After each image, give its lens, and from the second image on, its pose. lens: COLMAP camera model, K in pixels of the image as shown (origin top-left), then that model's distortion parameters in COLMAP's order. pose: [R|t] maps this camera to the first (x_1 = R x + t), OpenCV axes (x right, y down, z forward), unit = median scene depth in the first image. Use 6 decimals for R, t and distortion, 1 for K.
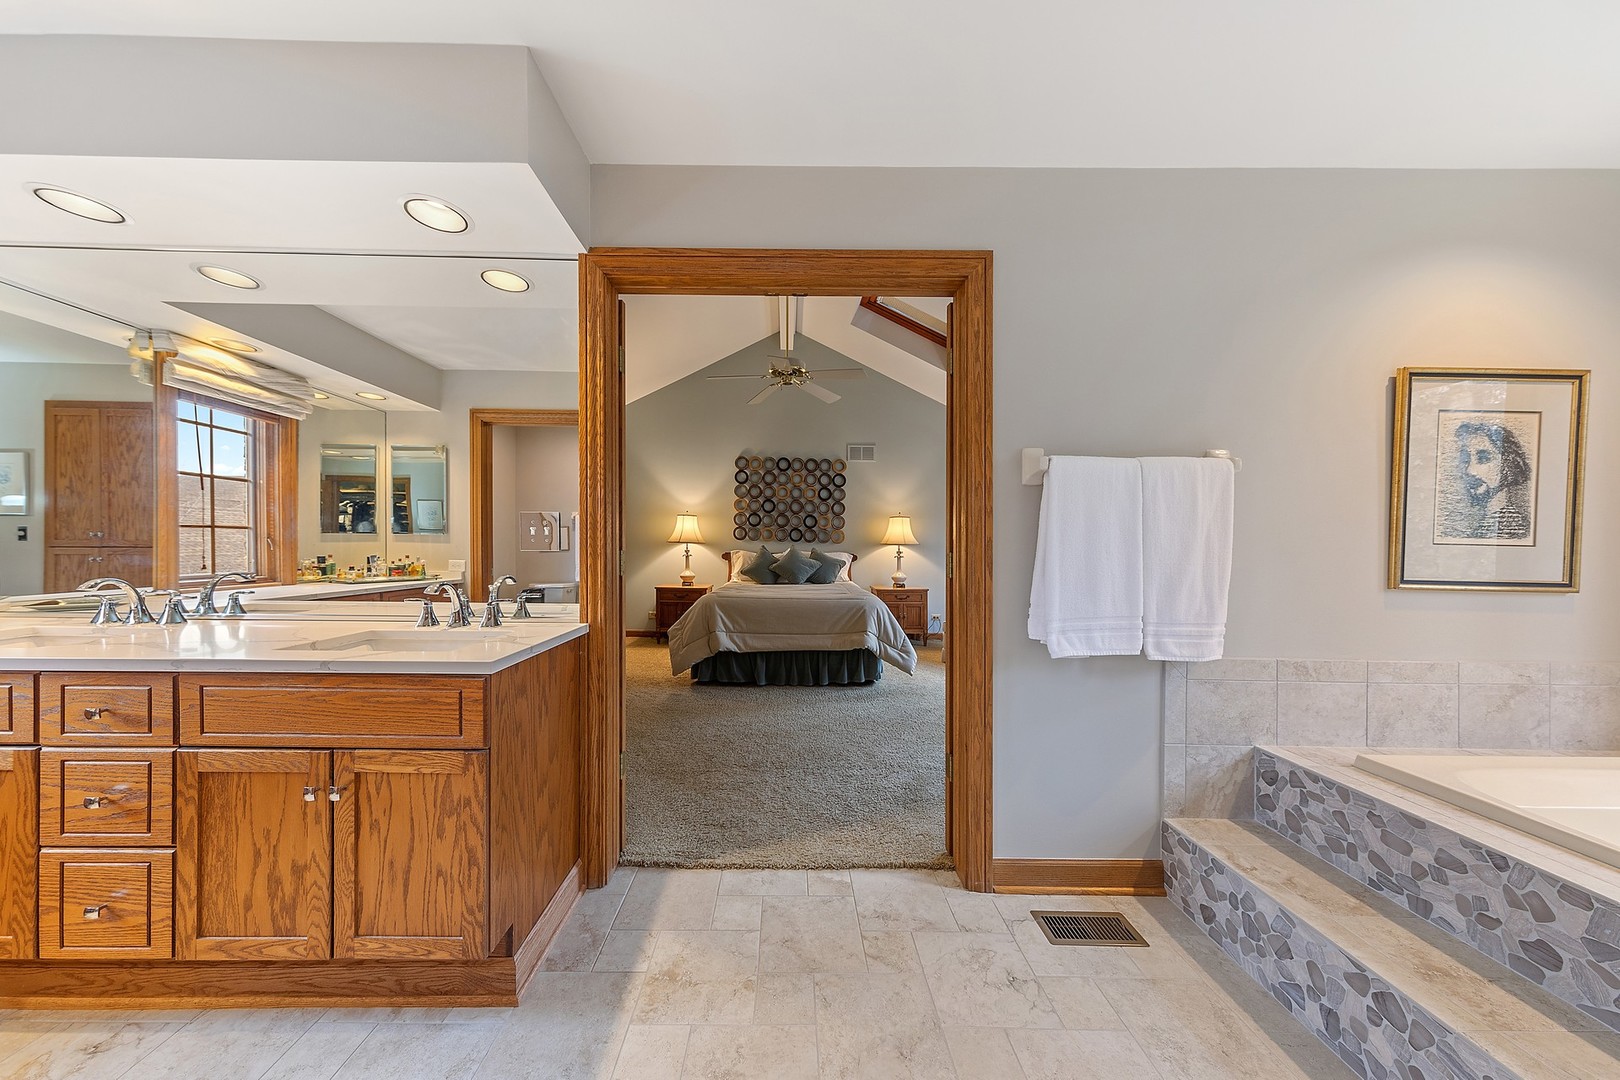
lens RADIAL K [[507.2, 0, 803.2], [0, 507.2, 548.7], [0, 0, 1]] dist [0.005991, -0.000261]
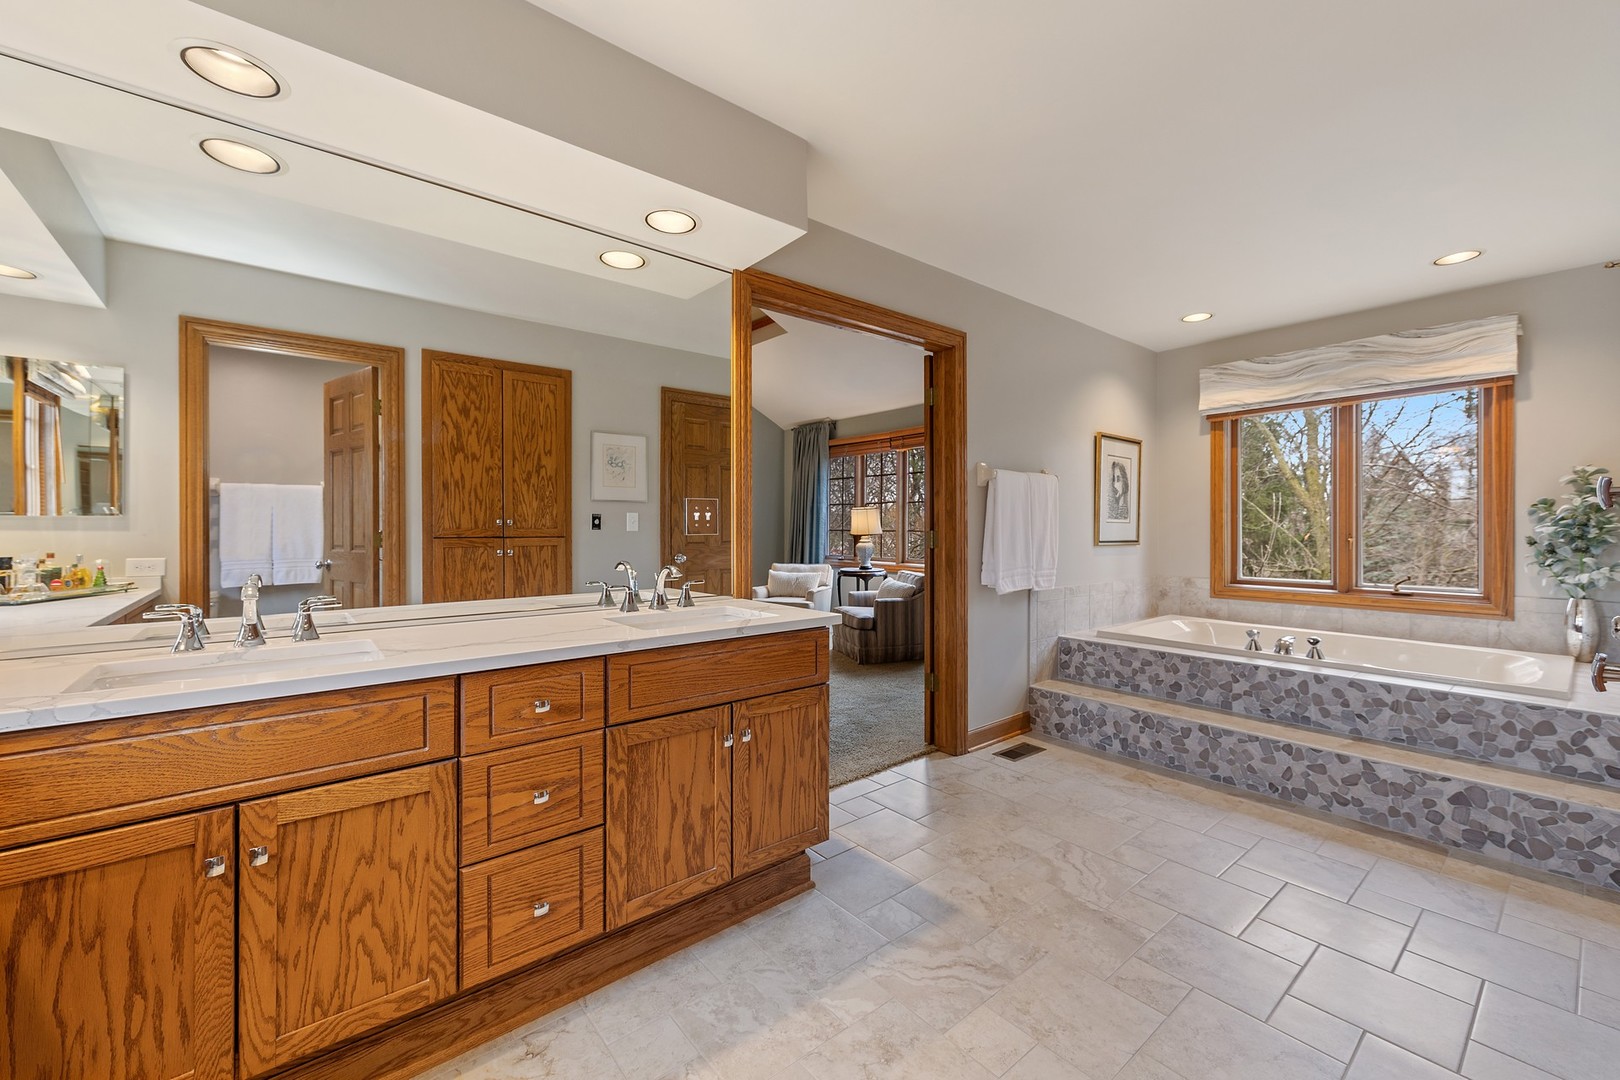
lens RADIAL K [[635.7, 0, 801.7], [0, 635.7, 528.4], [0, 0, 1]] dist [0.006778, 0.000098]
pose [[0.782553, -0.013856, 0.622430, -1.705440], [0.013943, 0.999892, 0.004728, -0.018922], [-0.622428, 0.004978, 0.782661, -0.265462]]
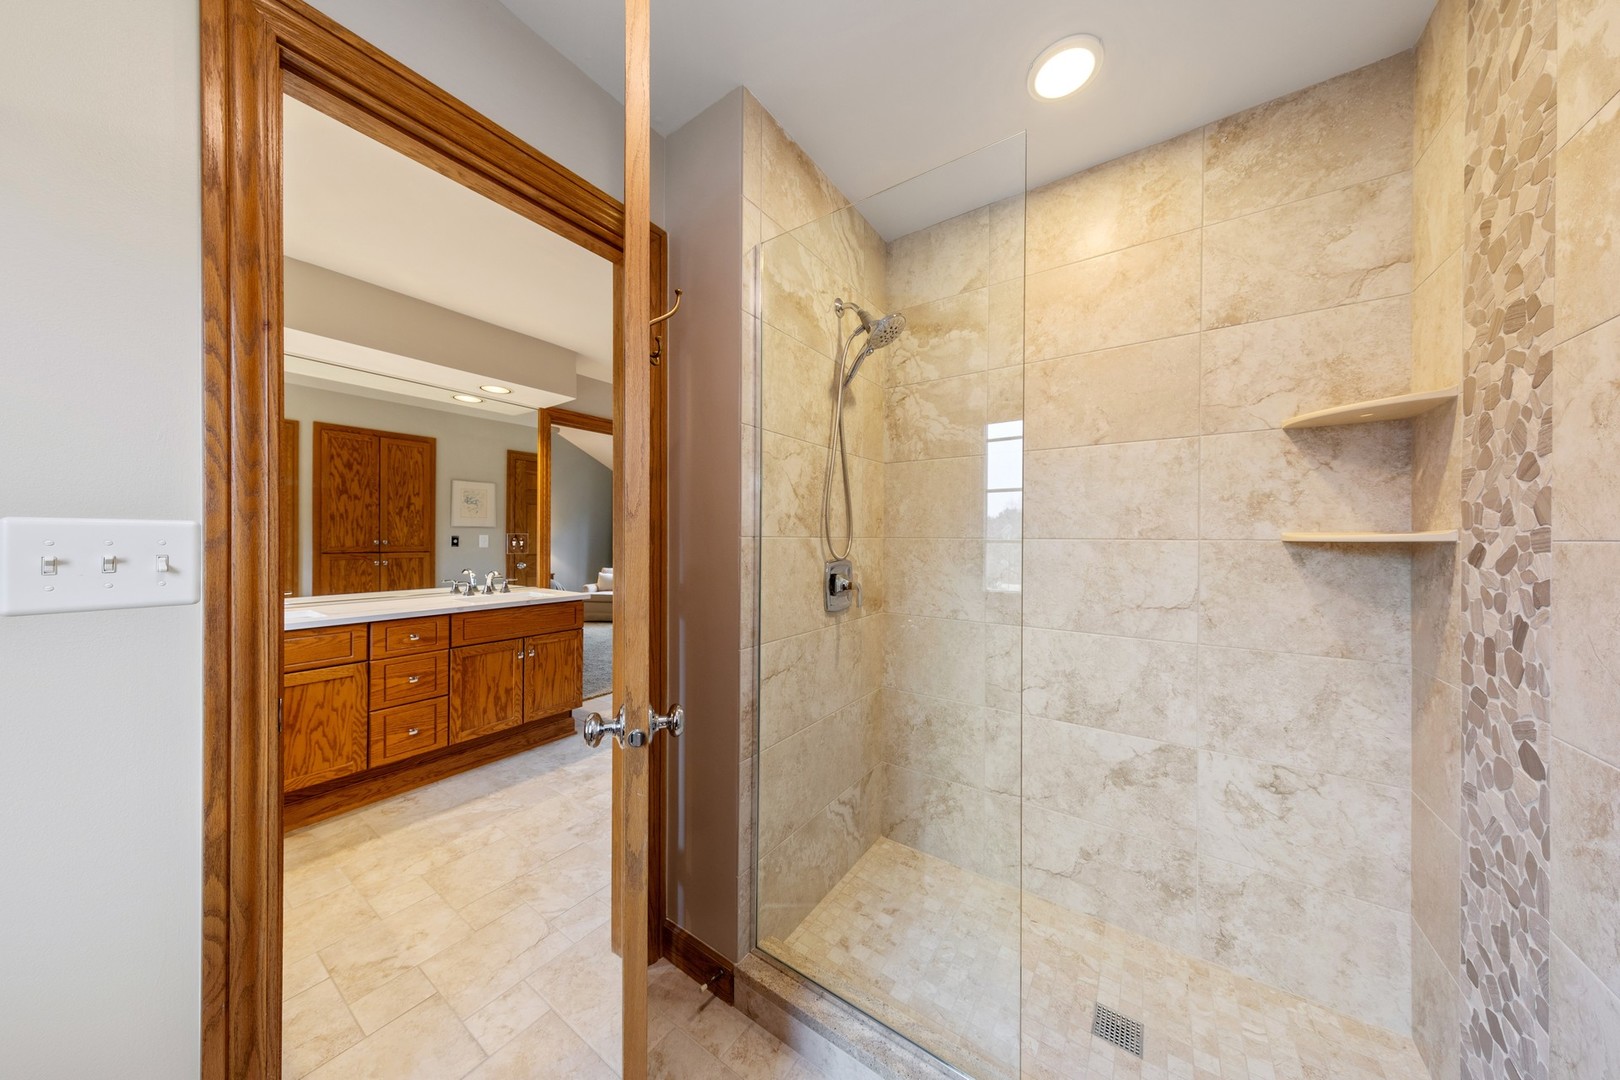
lens RADIAL K [[507.2, 0, 813.2], [0, 507.2, 536.0], [0, 0, 1]] dist [0.005991, -0.000261]
pose [[0.574595, -0.006838, 0.818409, -2.100881], [0.006823, 0.999970, 0.003565, -0.090425], [-0.818409, 0.003535, 0.574625, -1.520727]]
